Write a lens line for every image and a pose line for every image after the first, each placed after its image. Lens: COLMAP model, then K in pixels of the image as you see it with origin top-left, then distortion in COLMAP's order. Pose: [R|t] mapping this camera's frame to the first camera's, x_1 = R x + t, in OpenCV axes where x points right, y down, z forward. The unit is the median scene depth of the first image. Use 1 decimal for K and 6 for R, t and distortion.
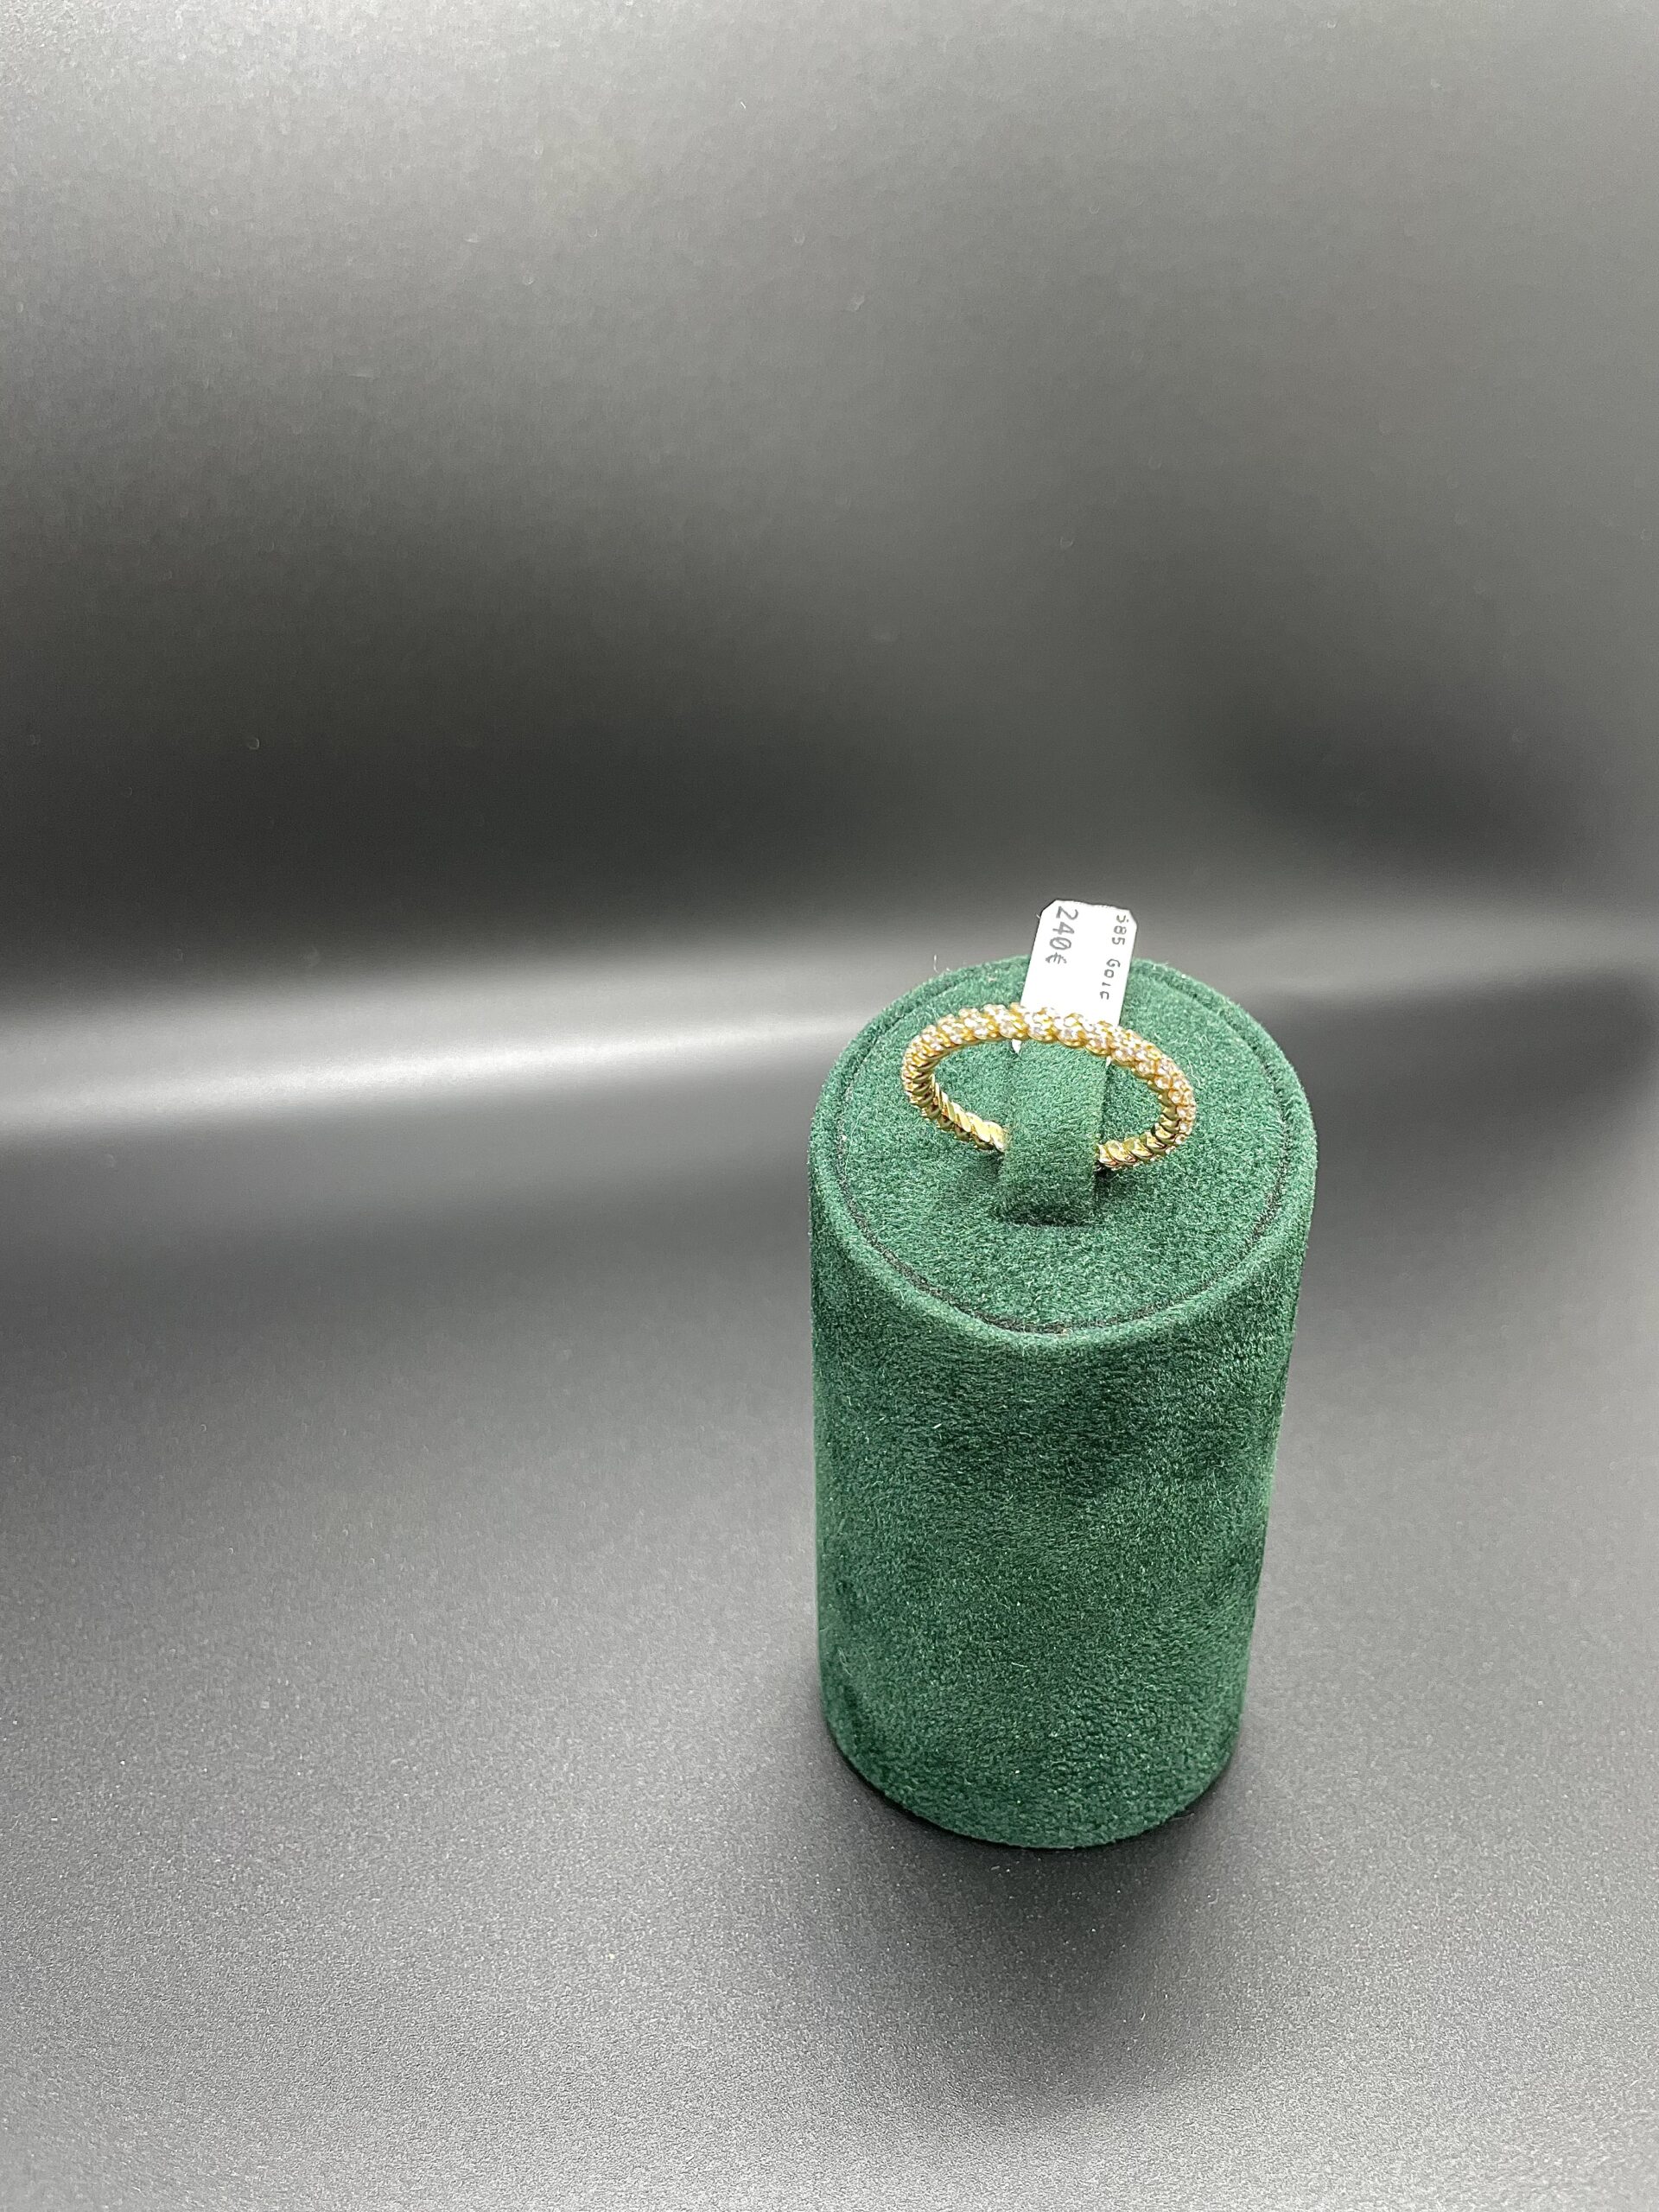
lens RADIAL K [[1753.2, 0, 838.8], [0, 1753.2, 1093.8], [0, 0, 1]] dist [0.046168, -0.070103]
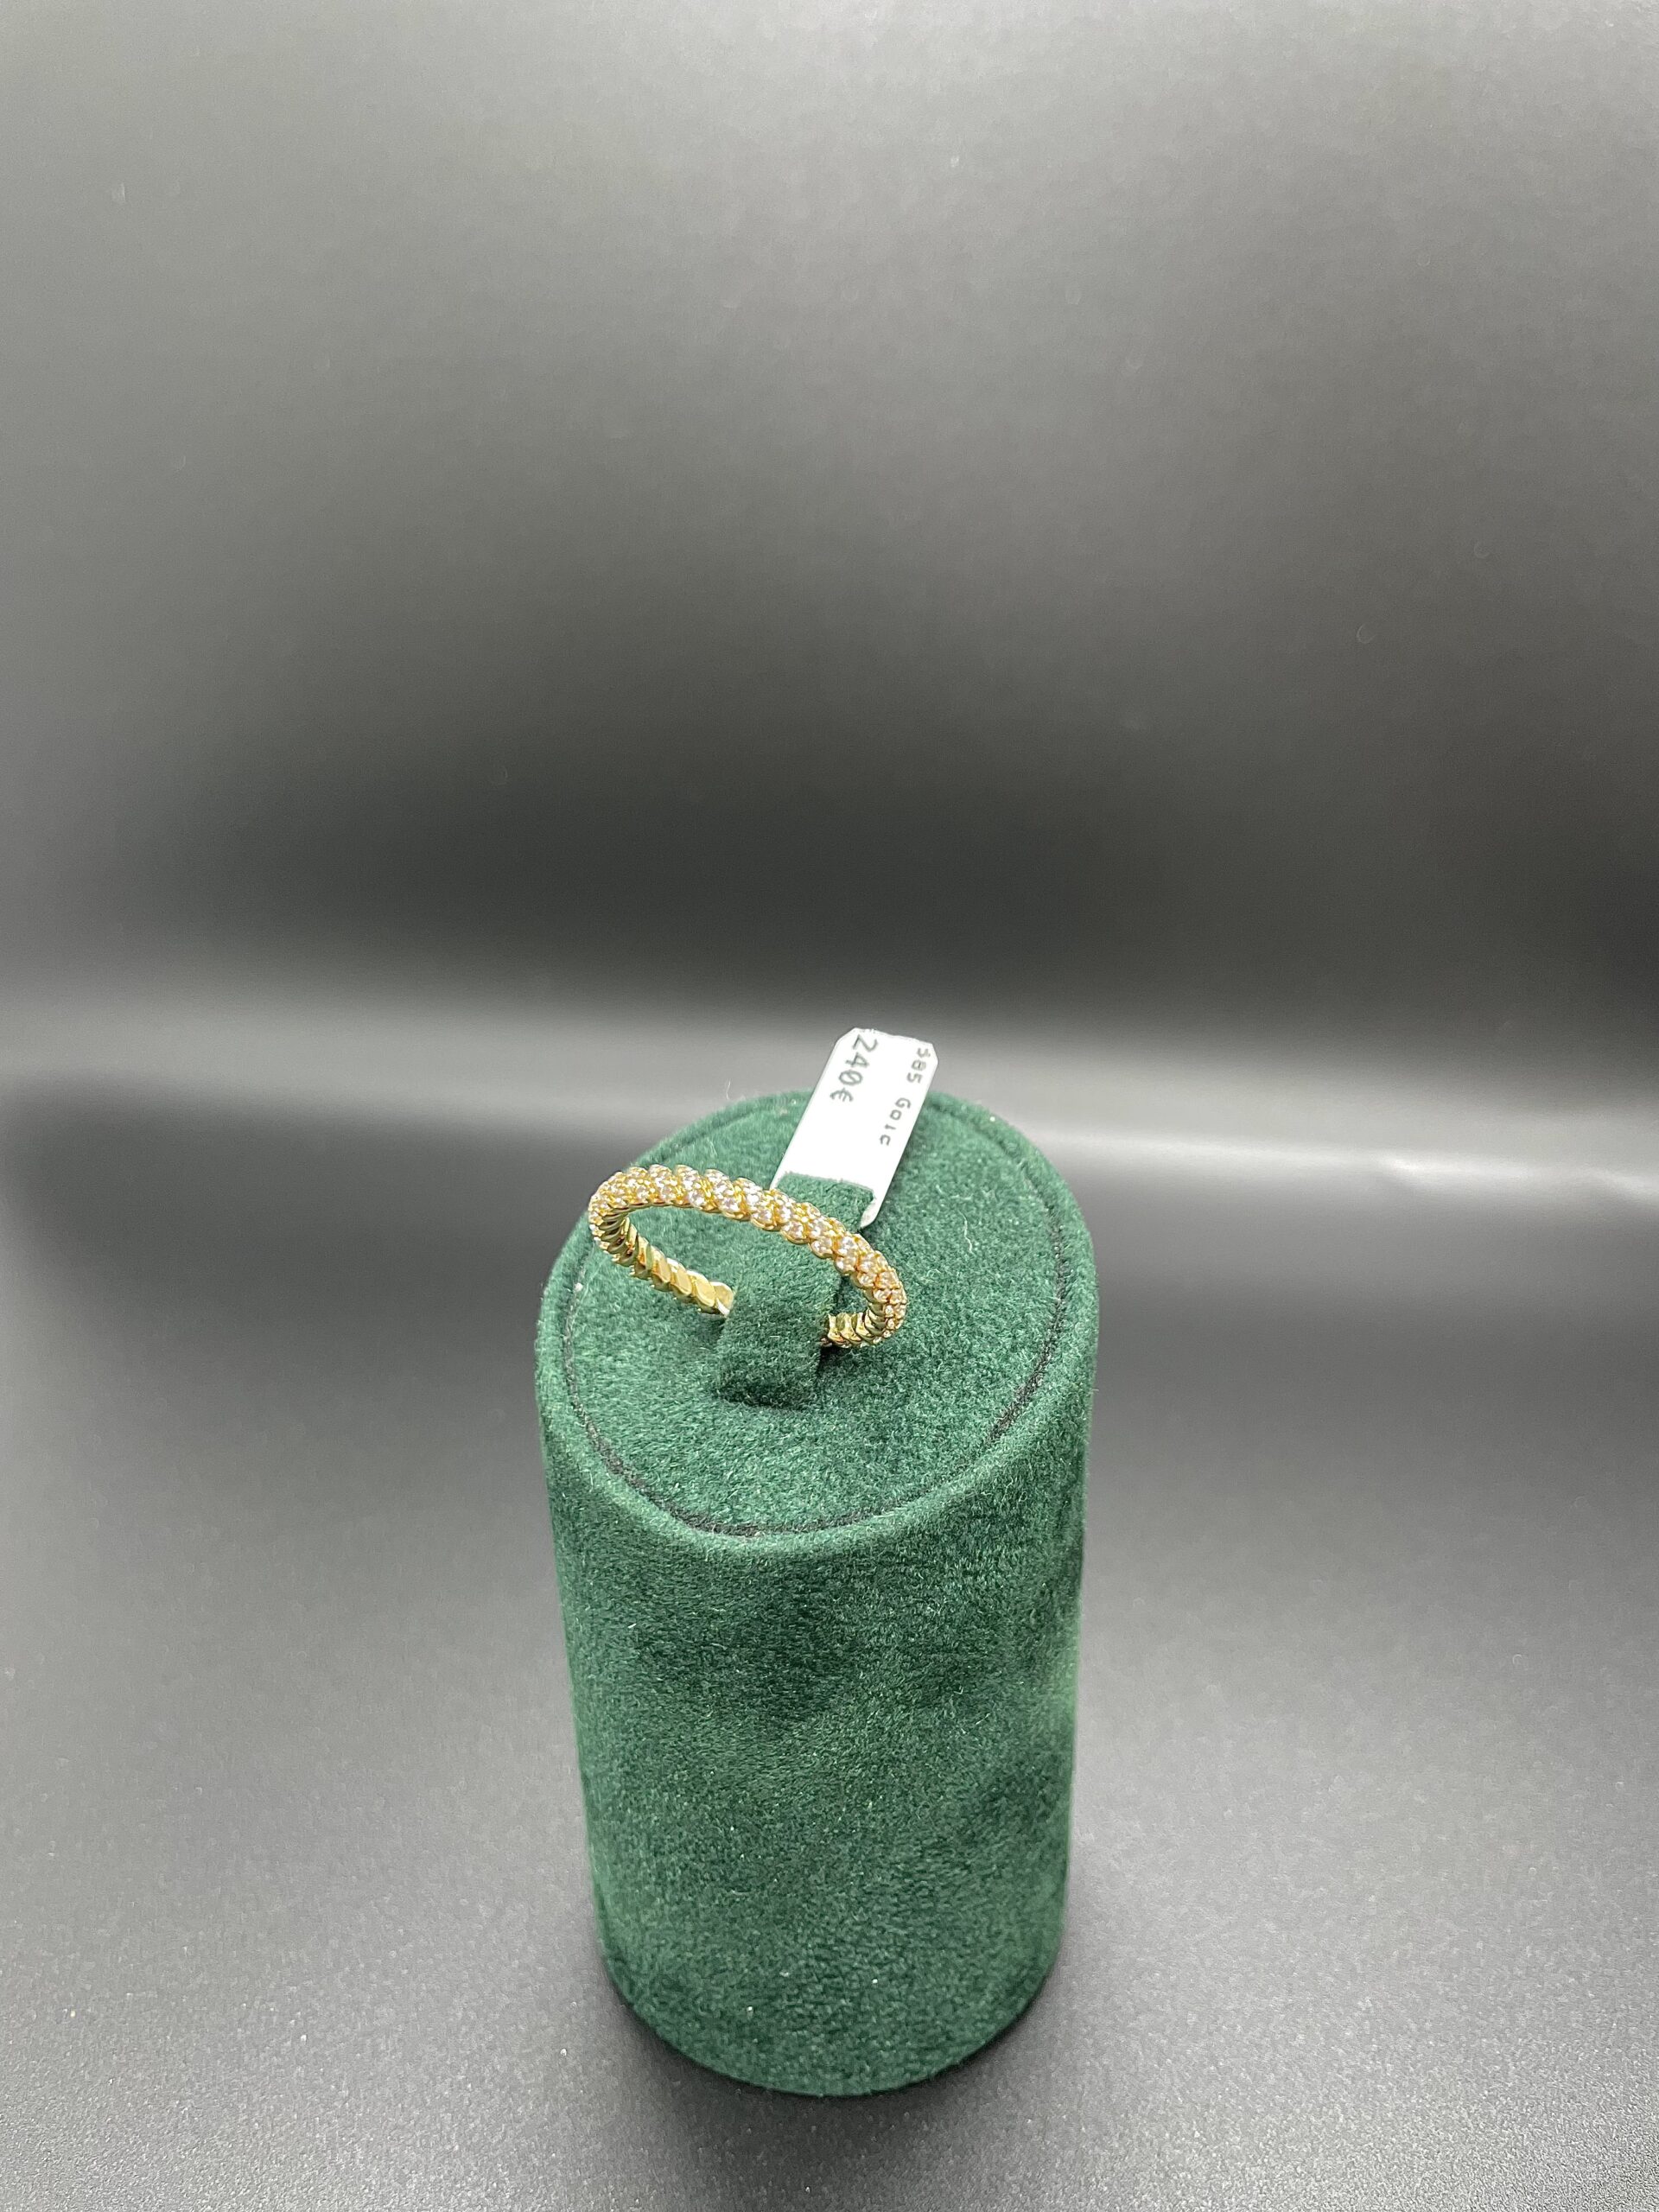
lens RADIAL K [[1753.2, 0, 826.2], [0, 1753.2, 1113.4], [0, 0, 1]] dist [0.046168, -0.070103]
pose [[0.991720, 0.041593, -0.121501, 0.246436], [-0.043164, 0.999015, -0.010330, -0.063490], [0.120951, 0.015489, 0.992538, 0.122567]]
